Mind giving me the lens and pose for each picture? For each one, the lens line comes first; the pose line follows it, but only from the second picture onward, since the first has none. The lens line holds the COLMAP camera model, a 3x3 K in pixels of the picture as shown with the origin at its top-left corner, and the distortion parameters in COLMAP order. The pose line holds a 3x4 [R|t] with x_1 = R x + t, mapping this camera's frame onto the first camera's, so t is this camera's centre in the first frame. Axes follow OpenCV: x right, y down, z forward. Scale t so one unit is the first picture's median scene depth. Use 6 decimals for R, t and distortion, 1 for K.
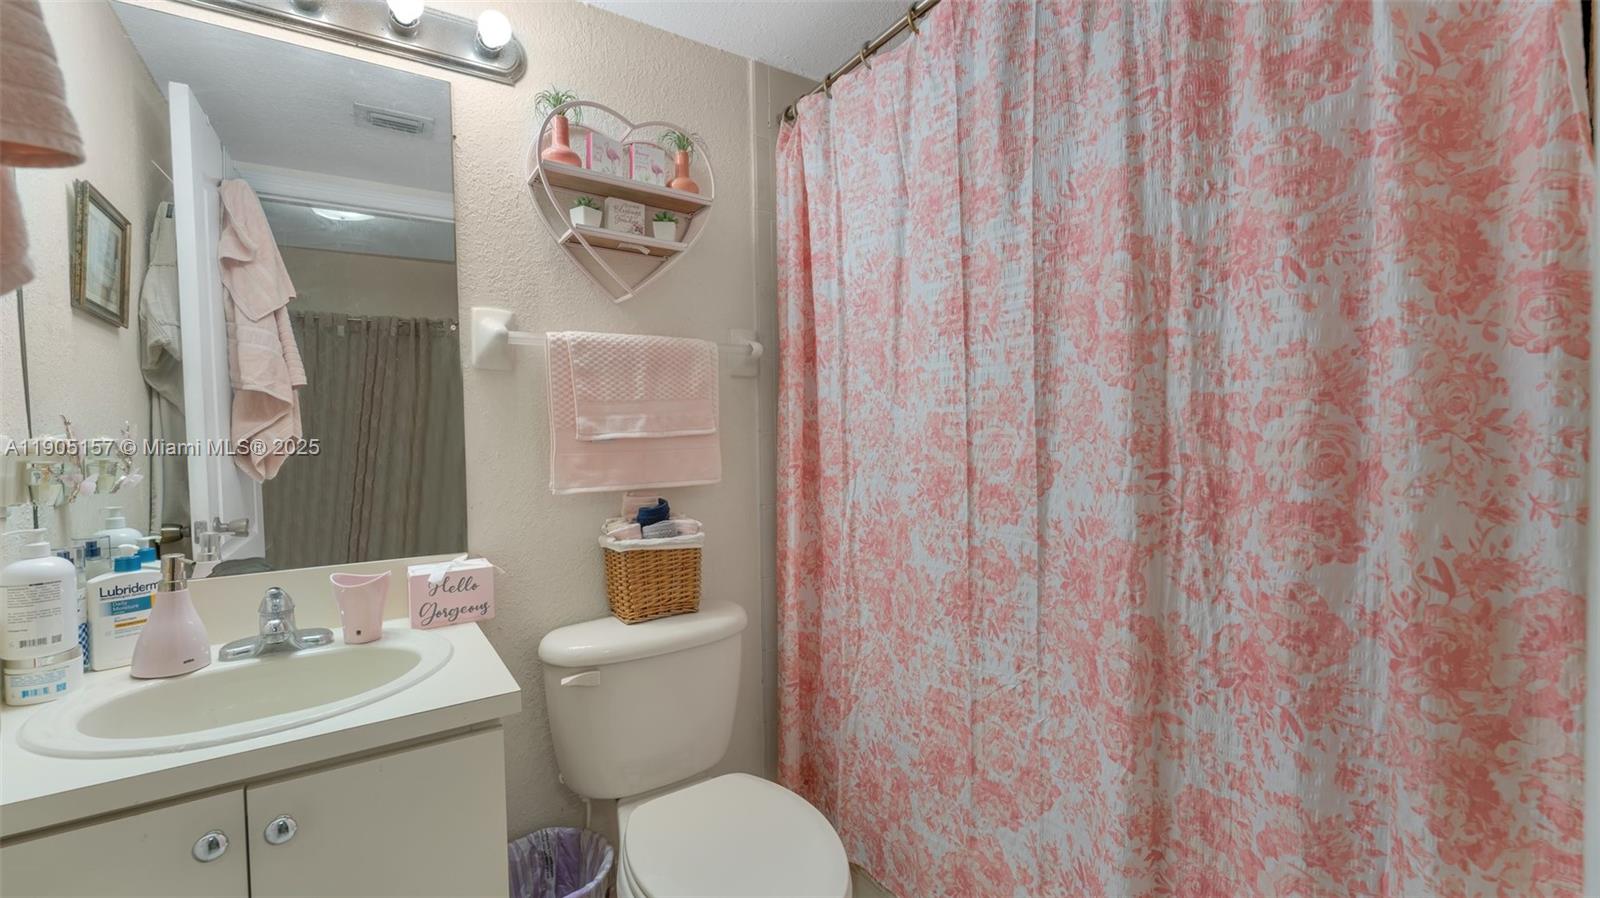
lens RADIAL K [[652.2, 0, 800.9], [0, 652.2, 452.3], [0, 0, 1]] dist [-0.015620, -0.000207]
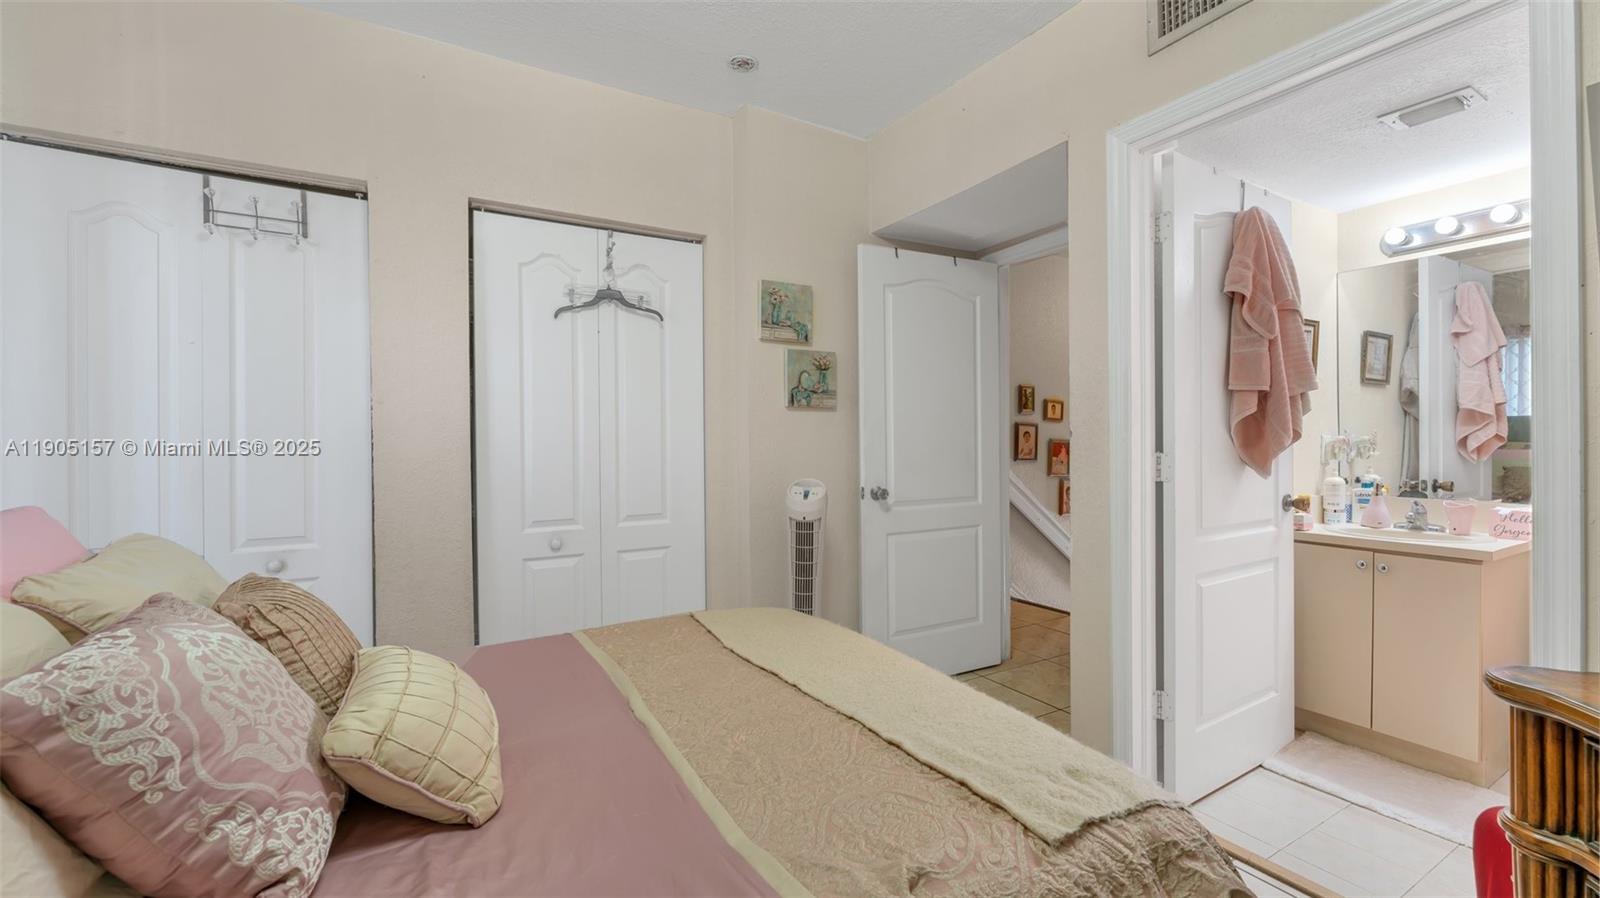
lens RADIAL K [[652.2, 0, 800.1], [0, 652.2, 446.4], [0, 0, 1]] dist [-0.015620, -0.000207]
pose [[-0.077966, 0.033191, -0.996403, 1.130297], [-0.024055, 0.999092, 0.035163, -0.014923], [0.996666, 0.026710, -0.077096, -0.716244]]
